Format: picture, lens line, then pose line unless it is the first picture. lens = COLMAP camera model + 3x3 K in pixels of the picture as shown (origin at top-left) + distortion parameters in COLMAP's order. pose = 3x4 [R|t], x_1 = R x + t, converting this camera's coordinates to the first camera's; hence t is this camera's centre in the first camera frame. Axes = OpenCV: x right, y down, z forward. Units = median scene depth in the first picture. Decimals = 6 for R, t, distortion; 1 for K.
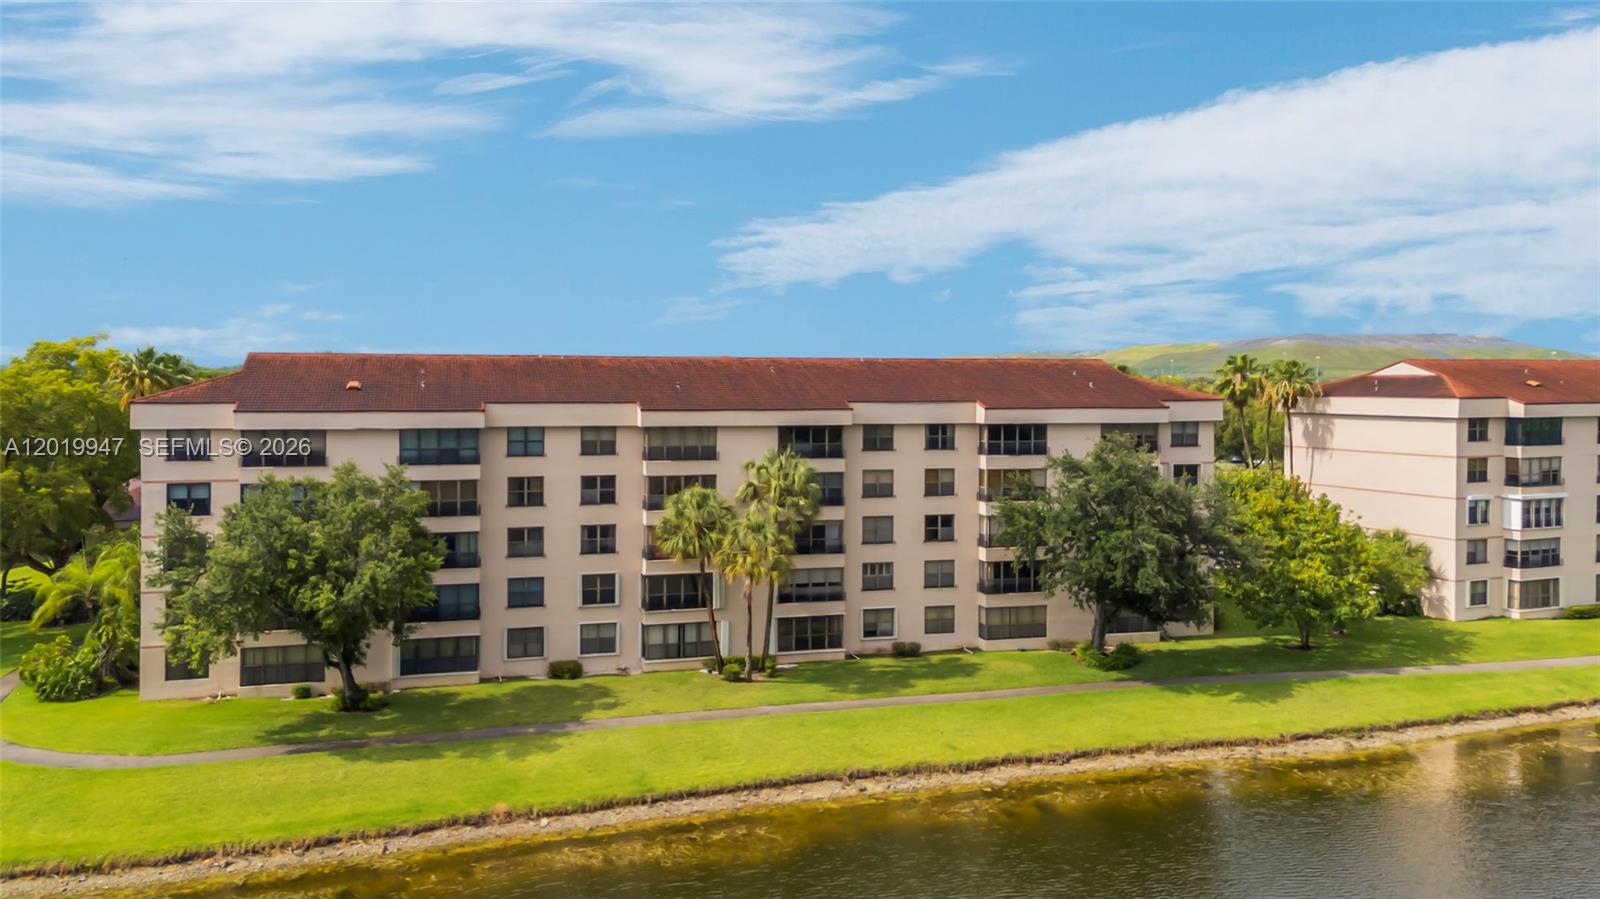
lens RADIAL K [[1189.3, 0, 758.7], [0, 1189.3, 407.9], [0, 0, 1]] dist [0.065533, 0.007300]
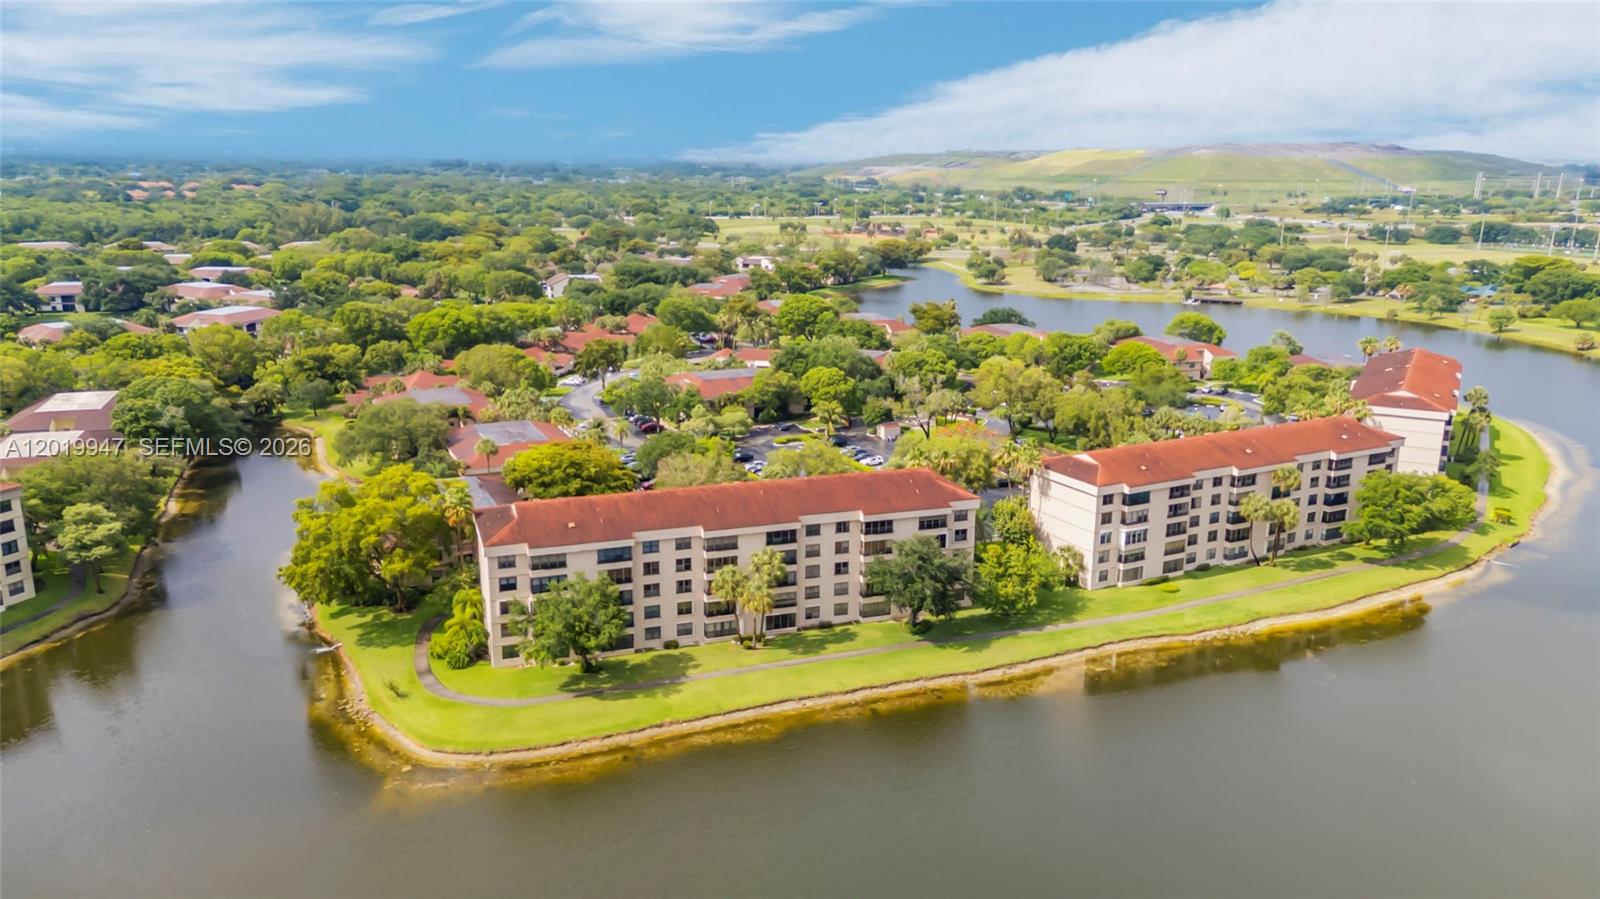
lens RADIAL K [[1189.3, 0, 800.6], [0, 1189.3, 439.9], [0, 0, 1]] dist [0.065533, 0.007300]
pose [[0.996765, -0.011284, 0.079574, -0.093011], [-0.006108, 0.976597, 0.214990, -0.621977], [-0.080138, -0.214781, 0.973369, -1.077721]]
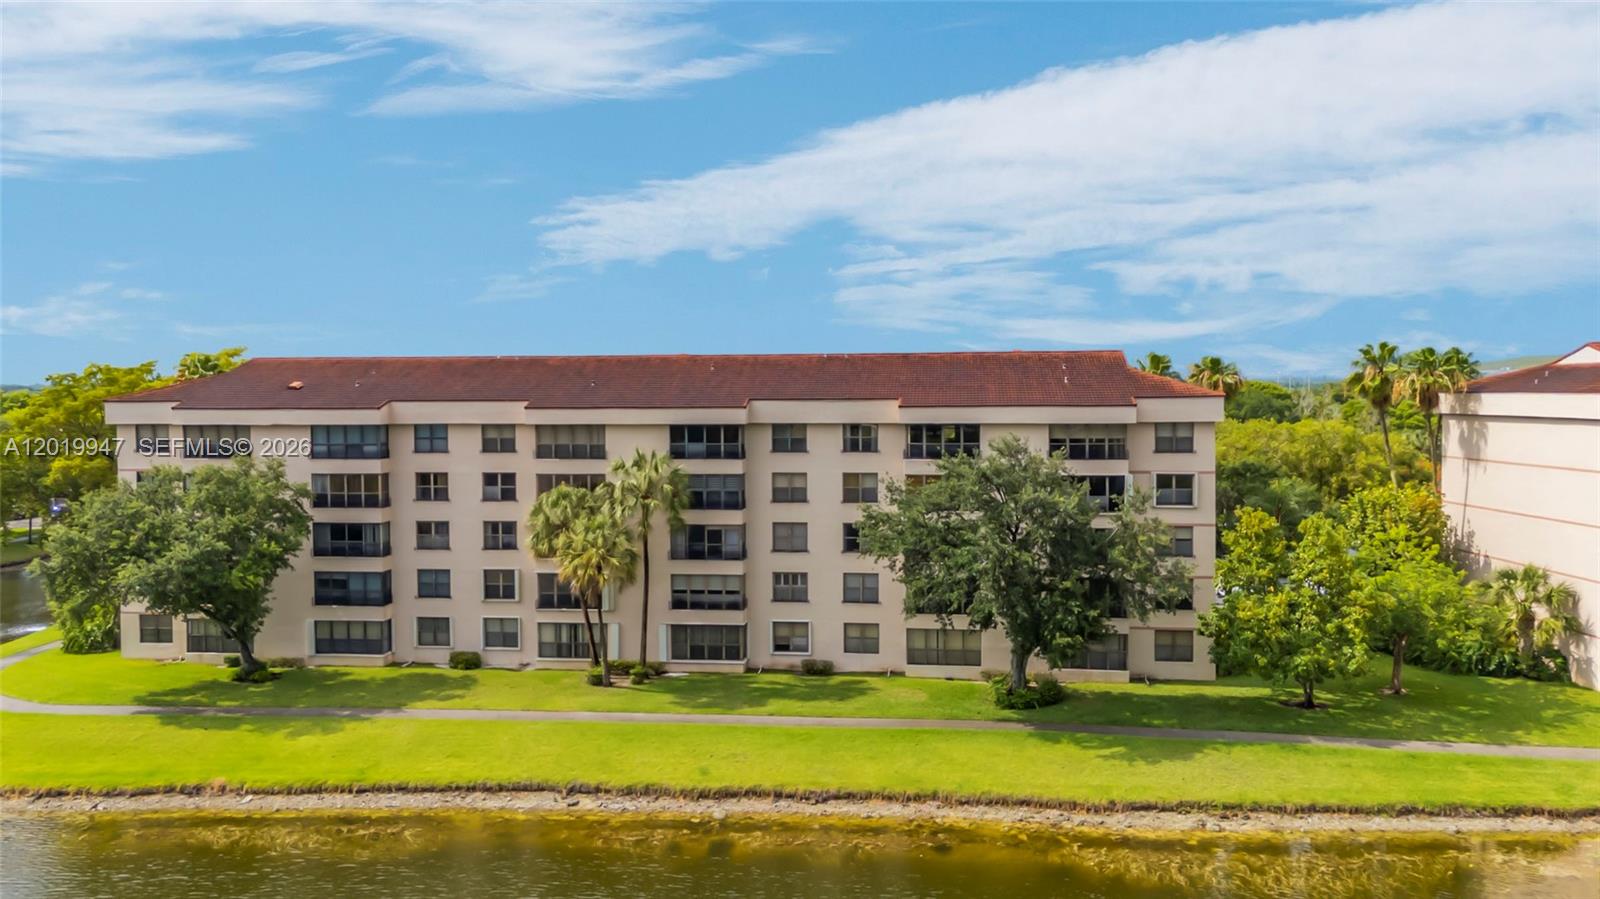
lens RADIAL K [[1189.3, 0, 809.8], [0, 1189.3, 429.9], [0, 0, 1]] dist [0.065533, 0.007300]
pose [[0.926672, 0.004945, -0.375839, 0.496381], [-0.000849, 0.999938, 0.011063, 0.008700], [0.375870, -0.009933, 0.926619, 0.154805]]
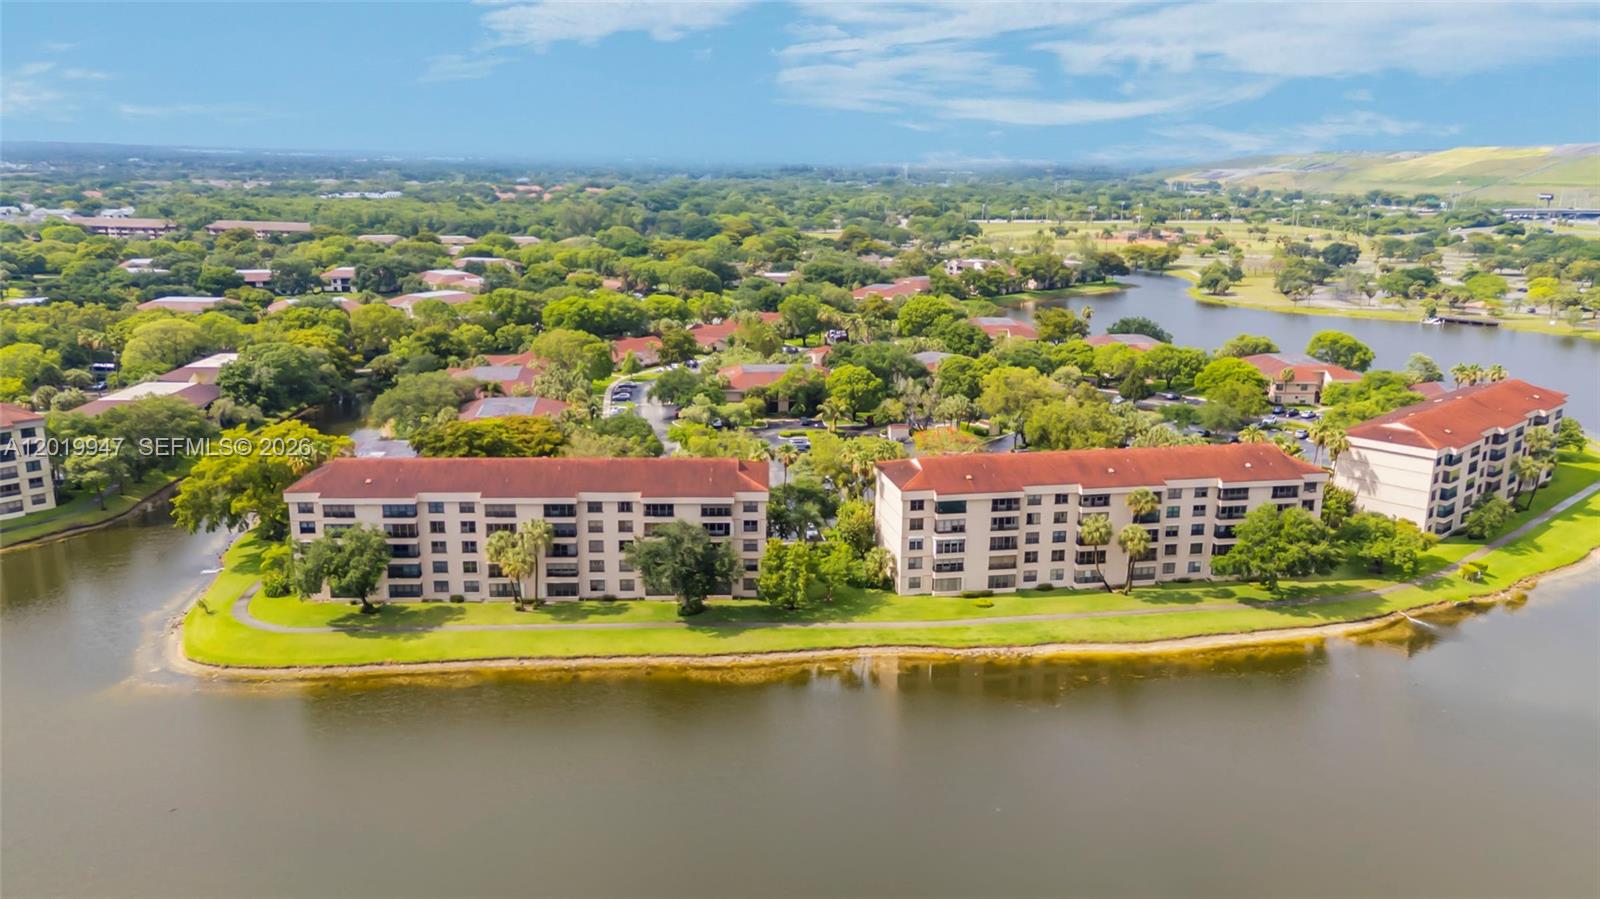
lens RADIAL K [[1189.3, 0, 803.8], [0, 1189.3, 447.4], [0, 0, 1]] dist [0.065533, 0.007300]
pose [[0.973694, 0.061449, -0.219415, 1.029792], [-0.011921, 0.975368, 0.220261, -0.619175], [0.227546, -0.211851, 0.950443, -1.077086]]
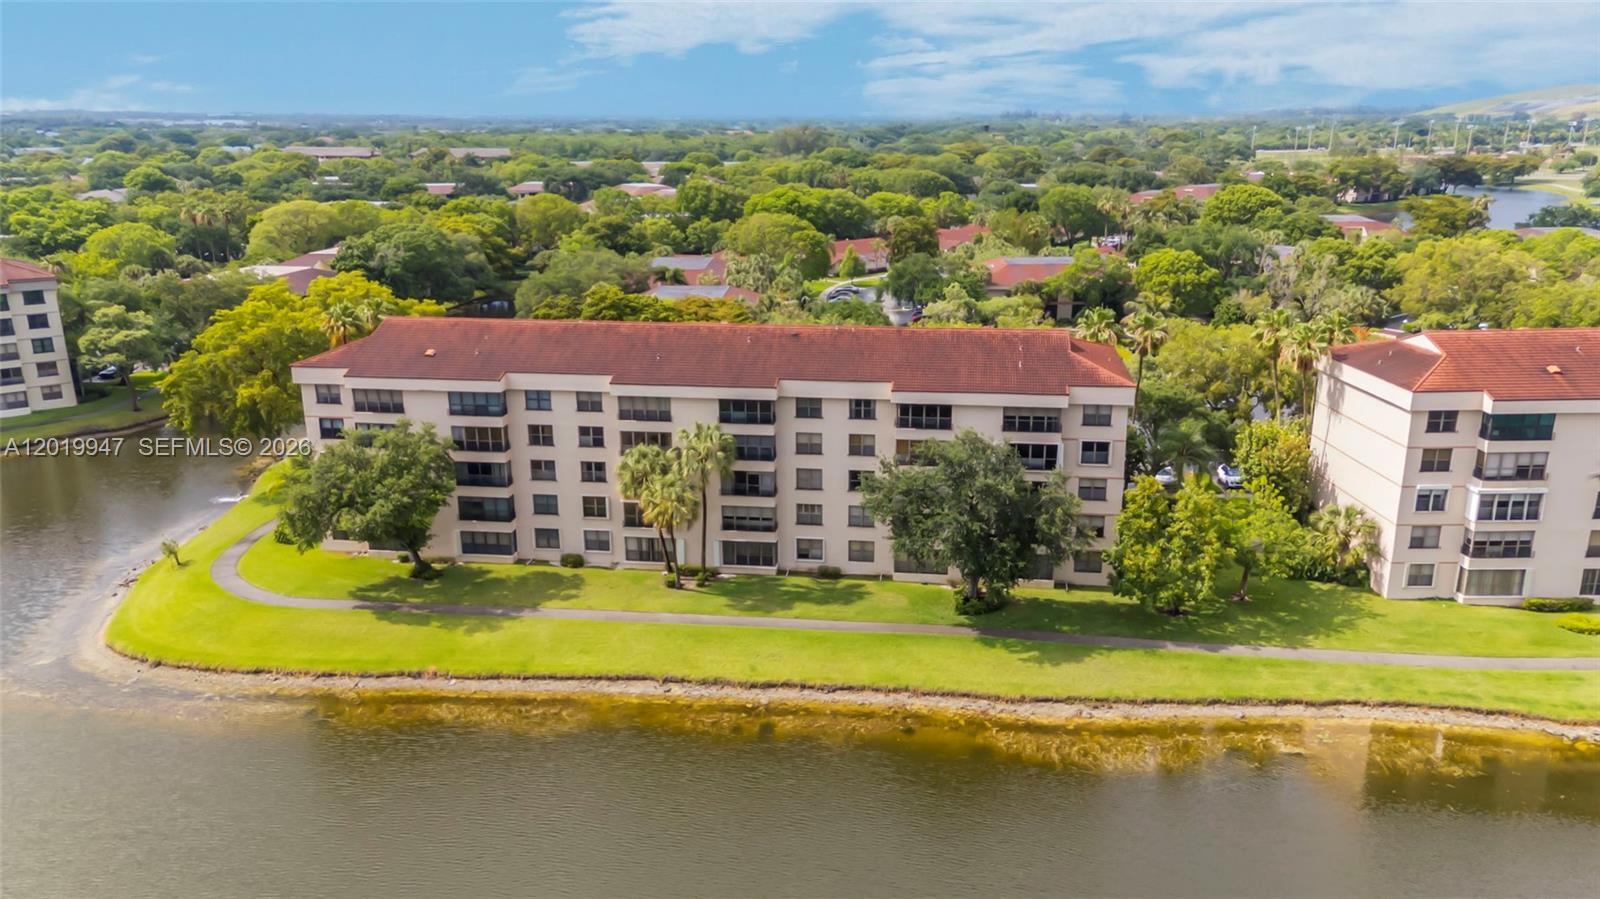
lens RADIAL K [[1189.3, 0, 800.7], [0, 1189.3, 440.8], [0, 0, 1]] dist [0.065533, 0.007300]
pose [[0.919972, 0.095321, -0.380217, 0.602947], [-0.000176, 0.970082, 0.242776, -0.257379], [0.391983, -0.223280, 0.892466, -0.118165]]
